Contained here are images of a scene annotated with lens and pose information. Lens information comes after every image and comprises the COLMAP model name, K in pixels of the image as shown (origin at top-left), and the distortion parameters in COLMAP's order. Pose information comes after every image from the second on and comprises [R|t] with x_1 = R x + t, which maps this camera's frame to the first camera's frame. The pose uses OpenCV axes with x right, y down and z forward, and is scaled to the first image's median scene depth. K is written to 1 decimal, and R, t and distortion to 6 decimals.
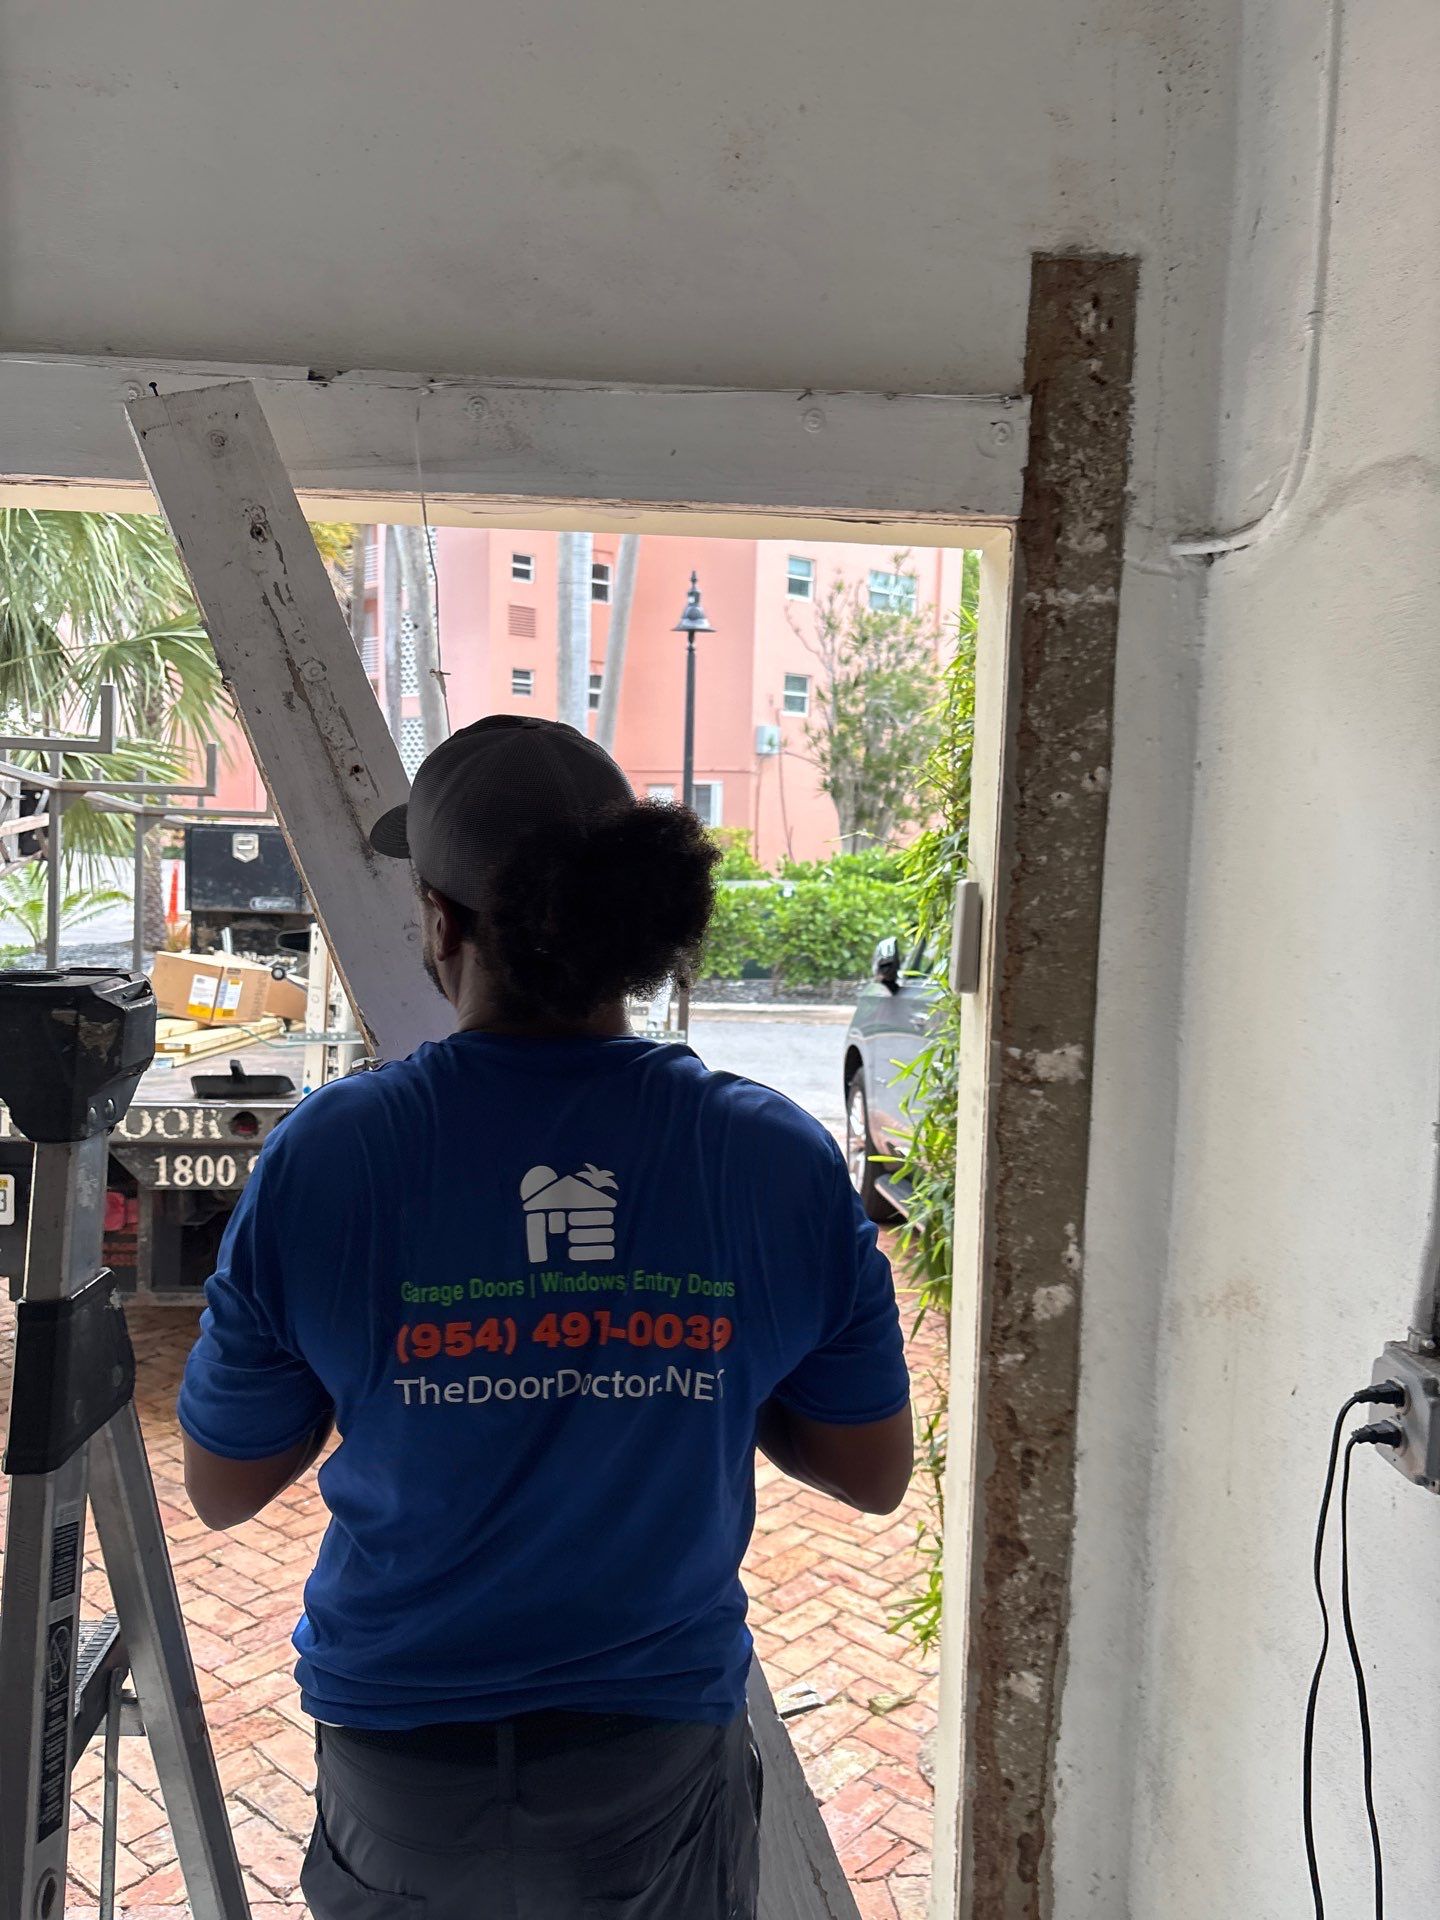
lens RADIAL K [[1432.4, 0, 767.5], [0, 1432.4, 968.2], [0, 0, 1]] dist [0.054023, -0.065811]
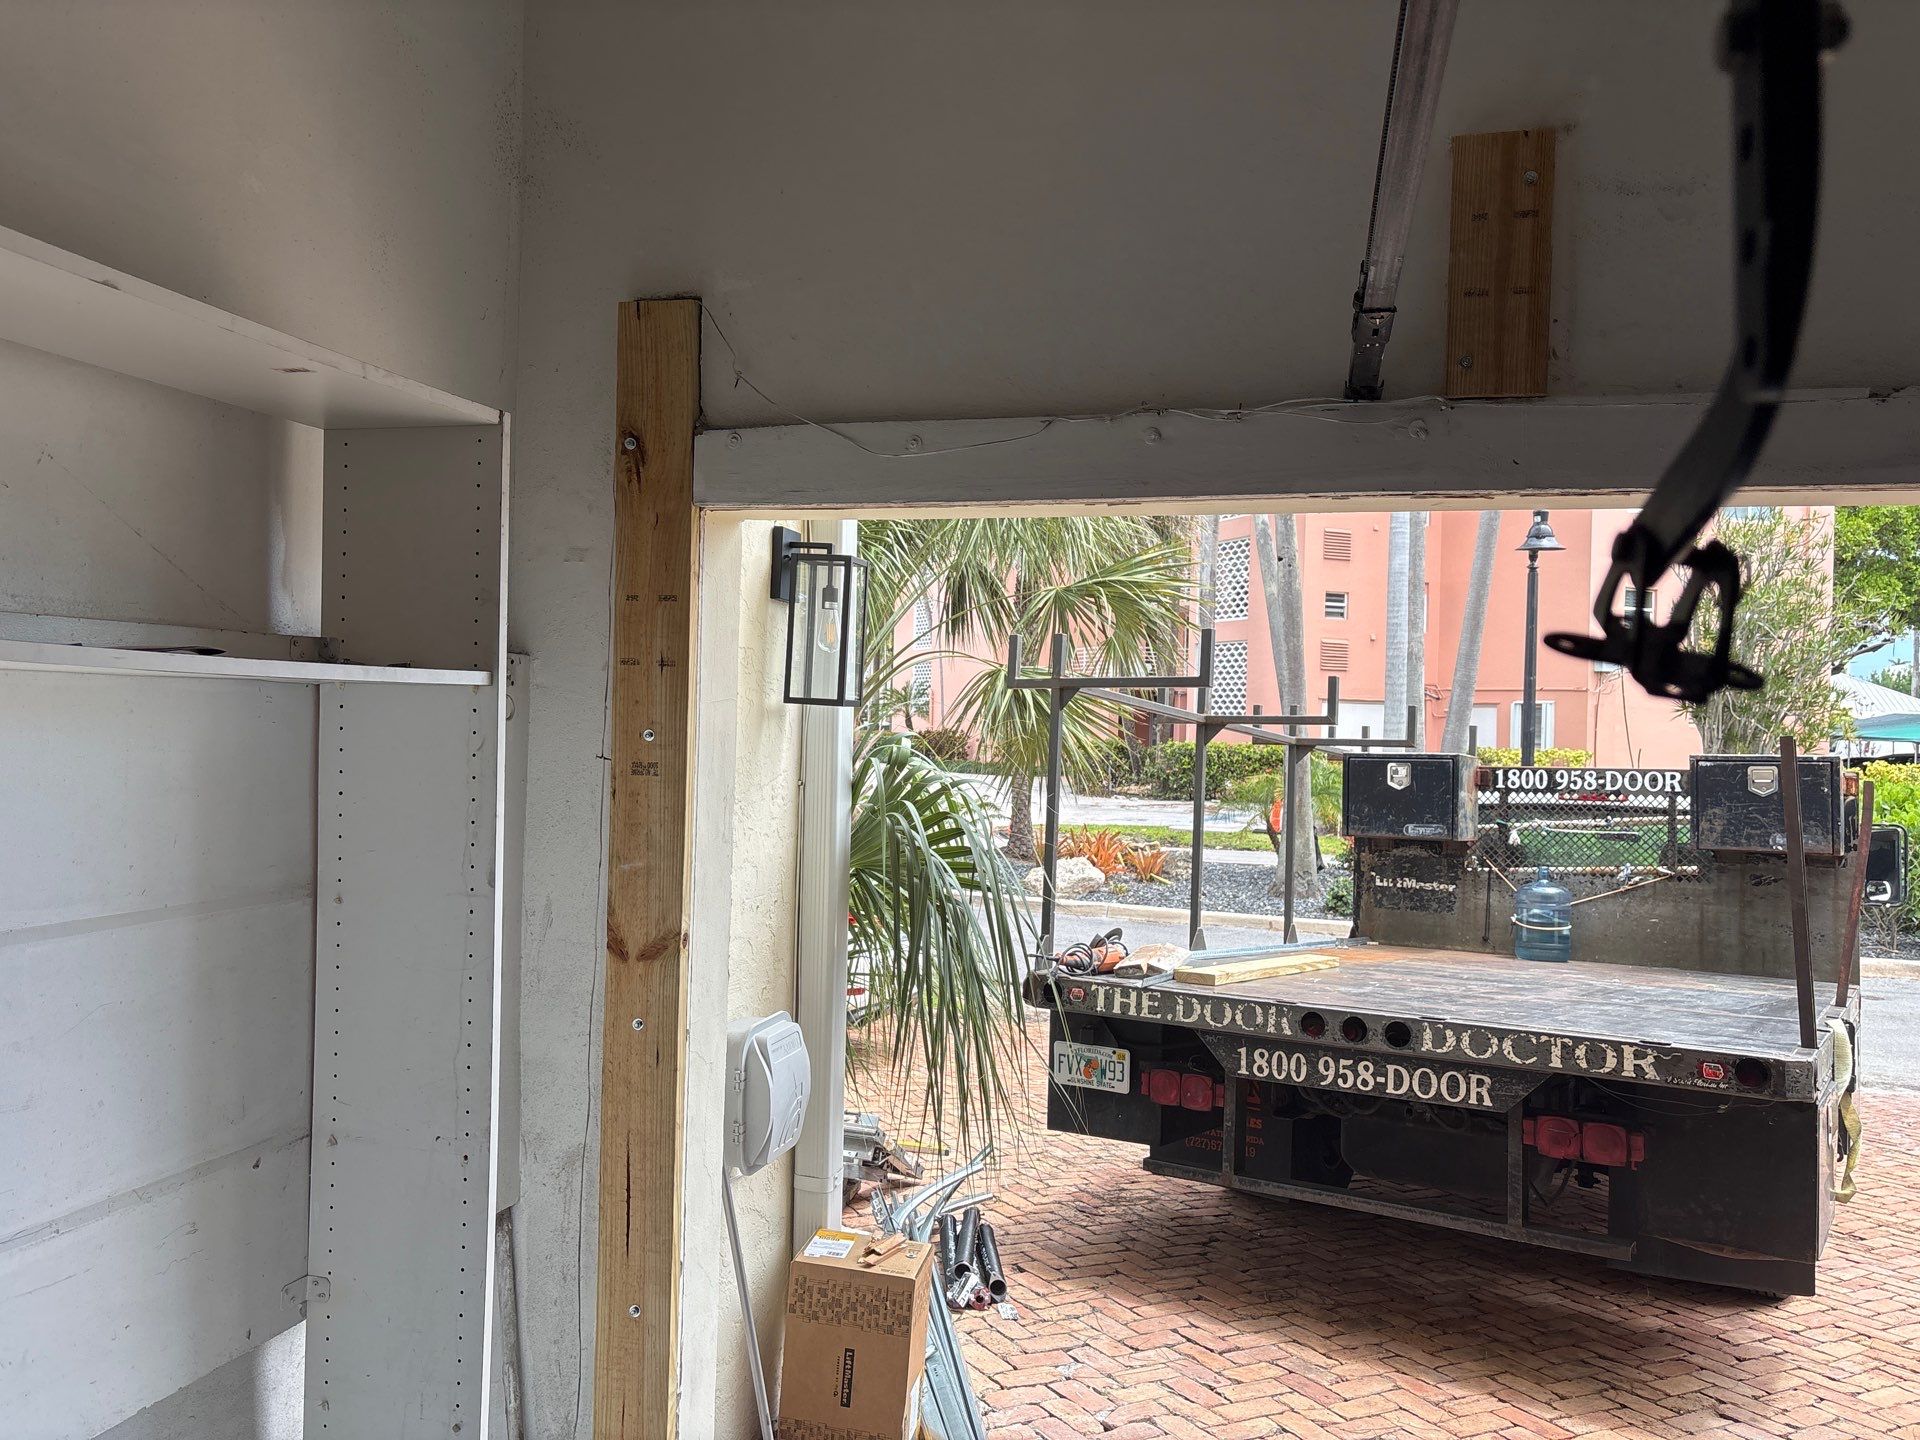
lens RADIAL K [[1432.4, 0, 962.6], [0, 1432.4, 708.3], [0, 0, 1]] dist [0.054023, -0.065811]
pose [[0.929336, -0.002054, -0.369229, -0.192992], [-0.043702, 0.992344, -0.115516, 0.007150], [0.366639, 0.123489, 0.922131, -0.121825]]
